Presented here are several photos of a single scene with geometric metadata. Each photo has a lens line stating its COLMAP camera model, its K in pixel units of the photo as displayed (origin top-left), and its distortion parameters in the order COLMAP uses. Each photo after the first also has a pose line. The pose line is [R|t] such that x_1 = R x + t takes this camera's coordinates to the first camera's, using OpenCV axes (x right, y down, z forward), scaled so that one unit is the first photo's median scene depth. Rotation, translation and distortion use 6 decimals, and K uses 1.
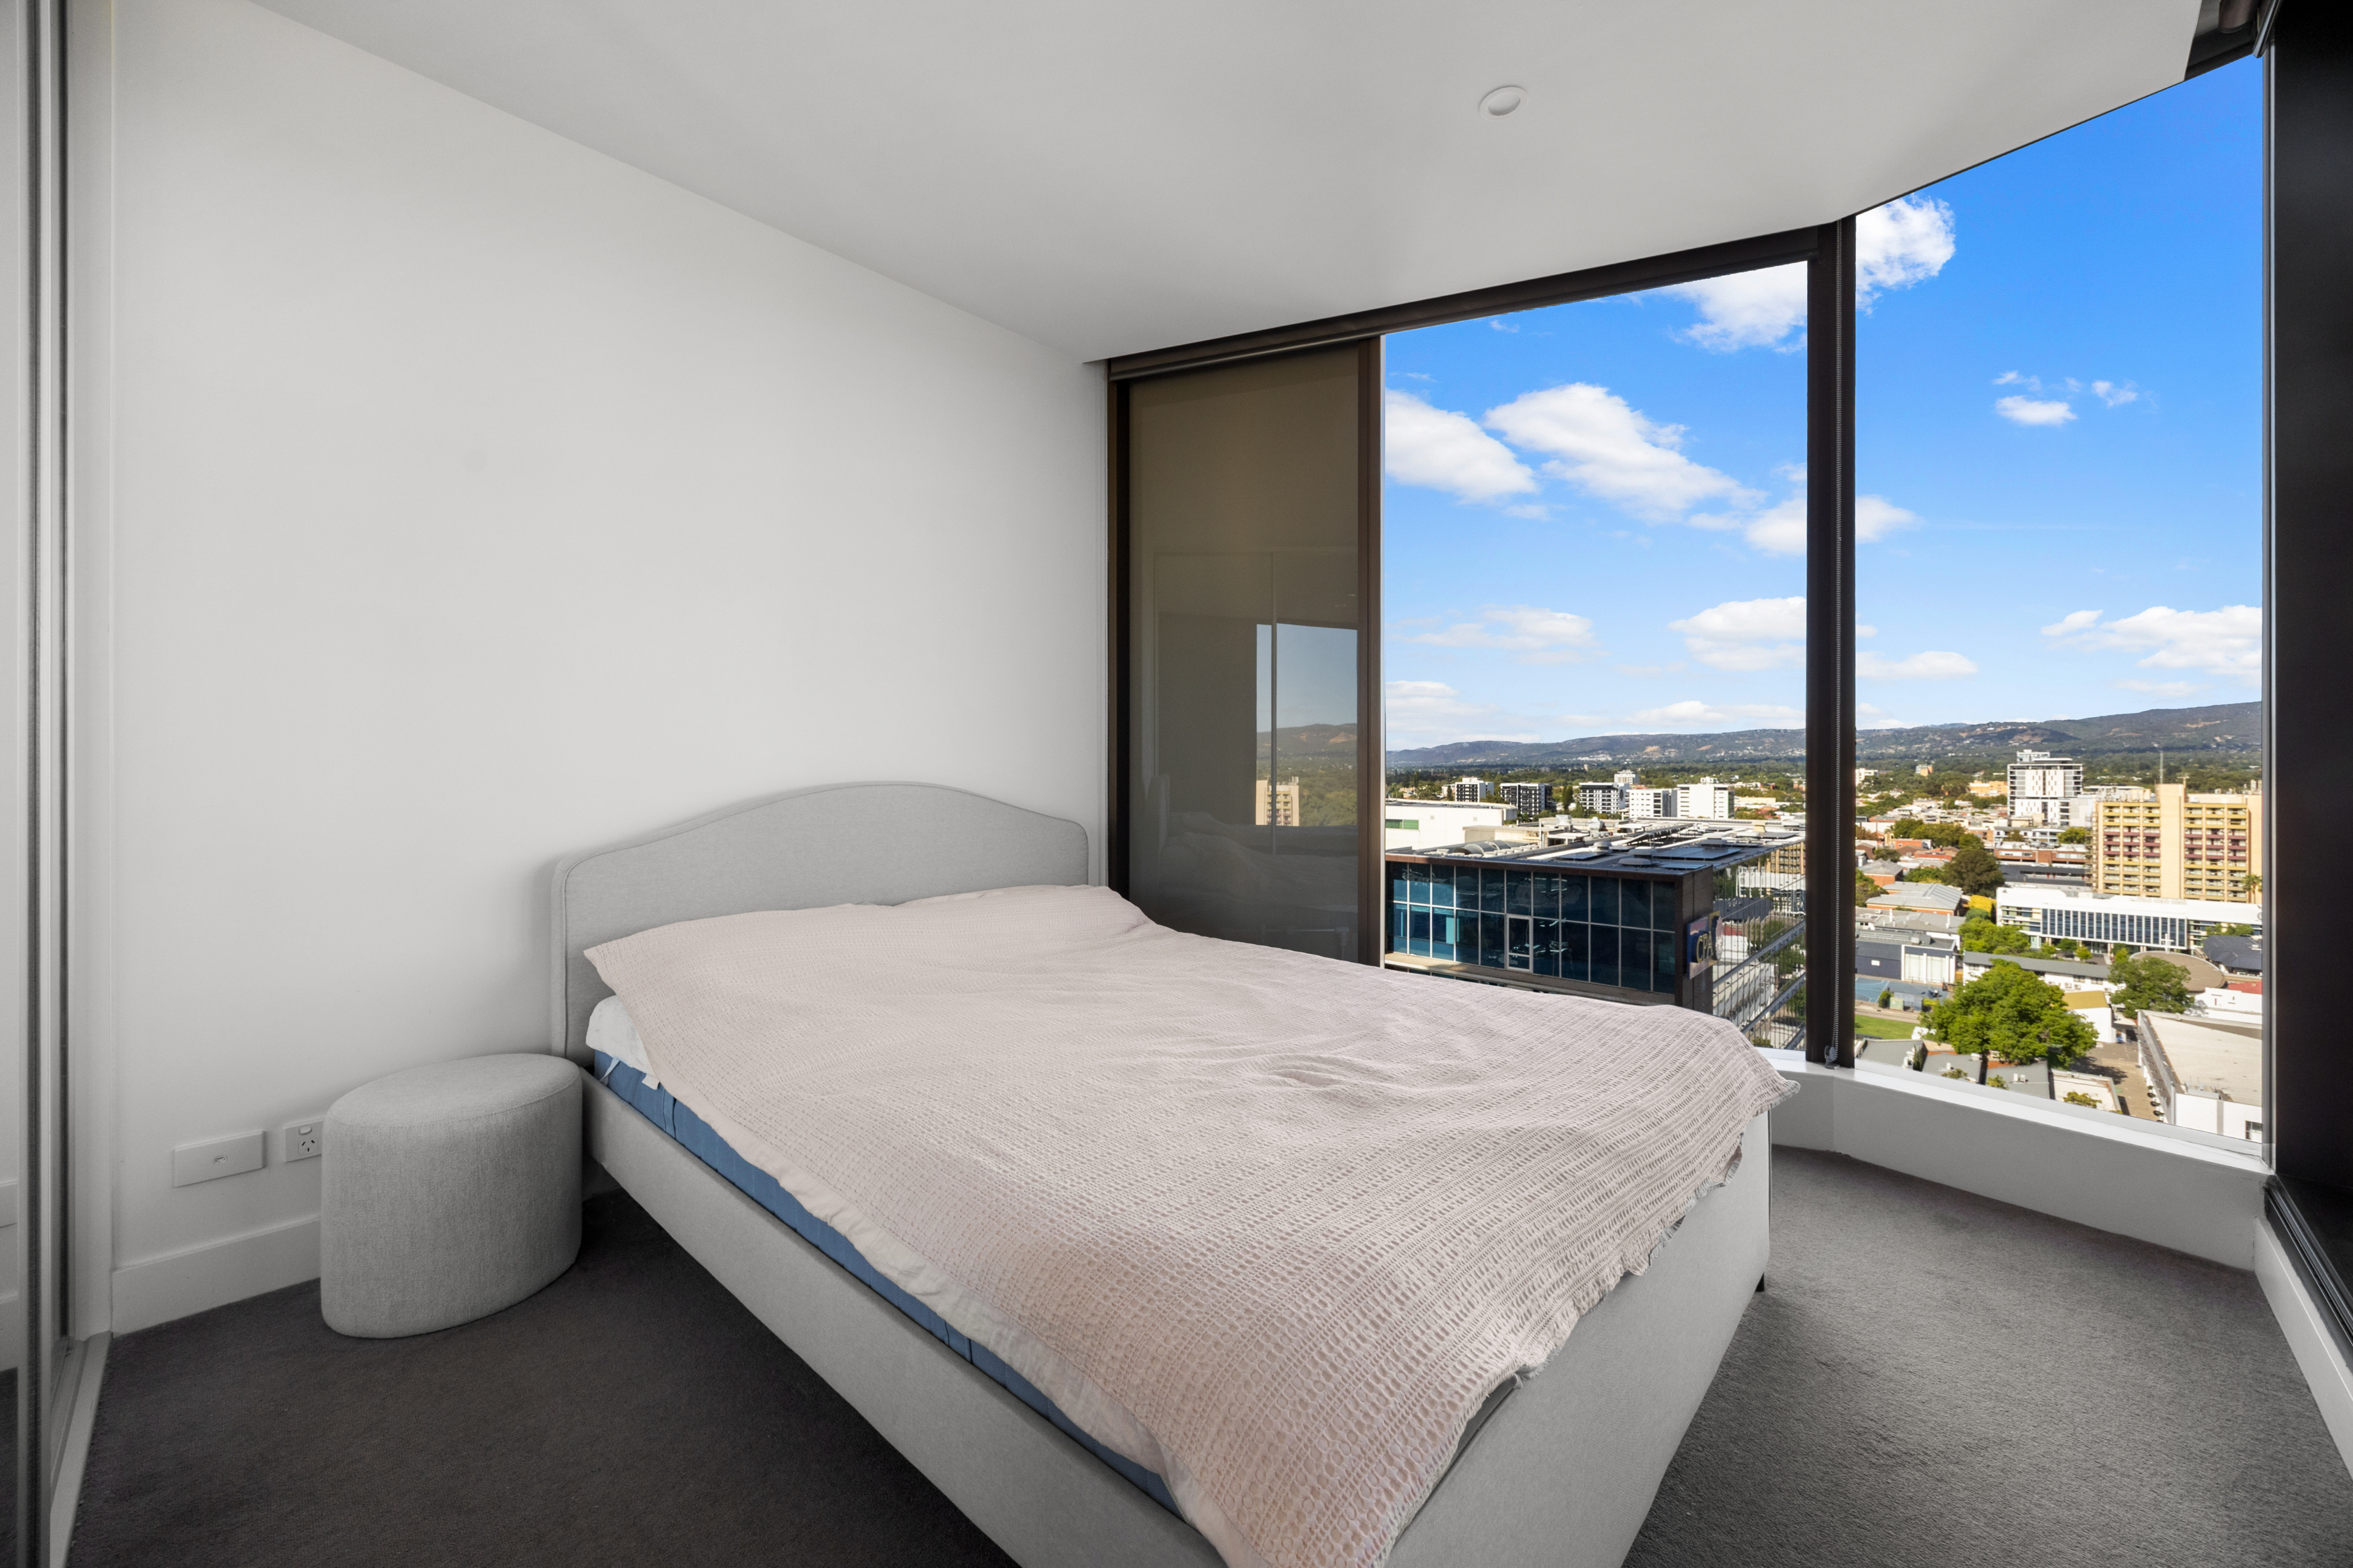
lens RADIAL K [[907.5, 0, 1165.0], [0, 907.5, 763.6], [0, 0, 1]] dist [0.011331, -0.001615]
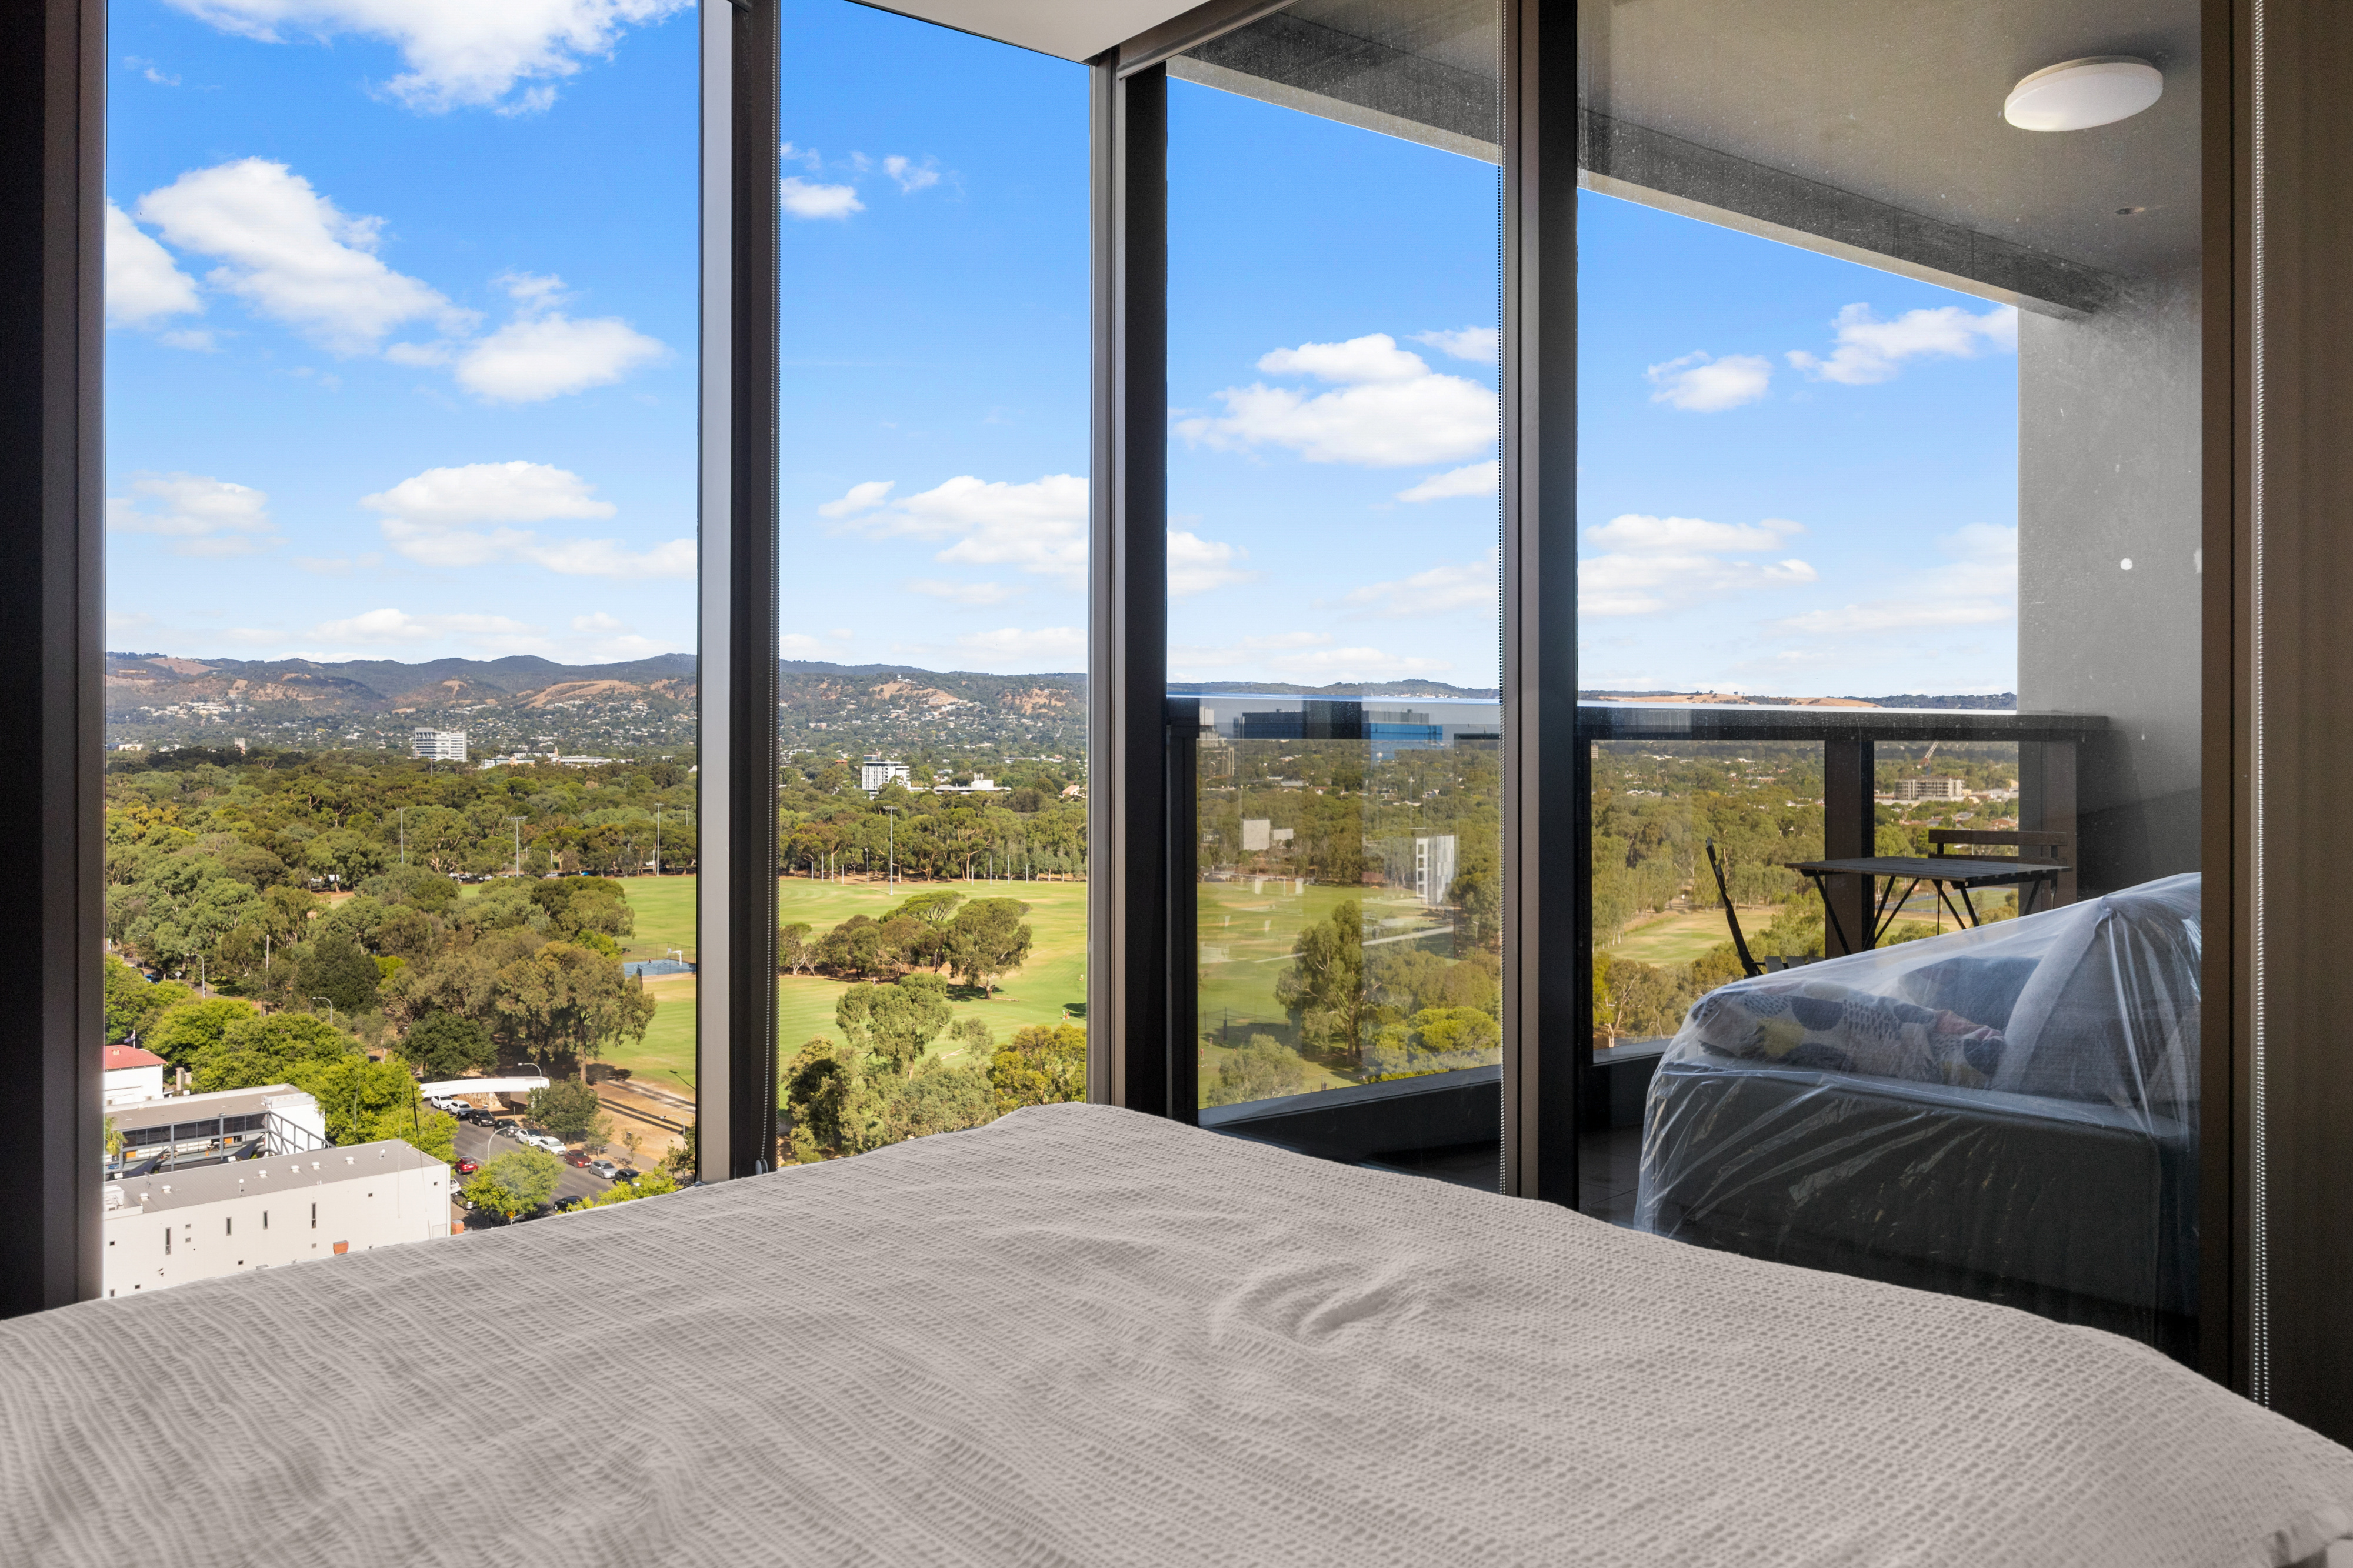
lens RADIAL K [[1648.5, 0, 1167.4], [0, 1648.5, 778.4], [0, 0, 1]] dist [0.007526, -0.006839]
pose [[0.999118, 0.006580, -0.041463, 1.233361], [-0.006247, 0.999947, 0.008157, 0.048489], [0.041514, -0.007891, 0.999107, -0.254549]]
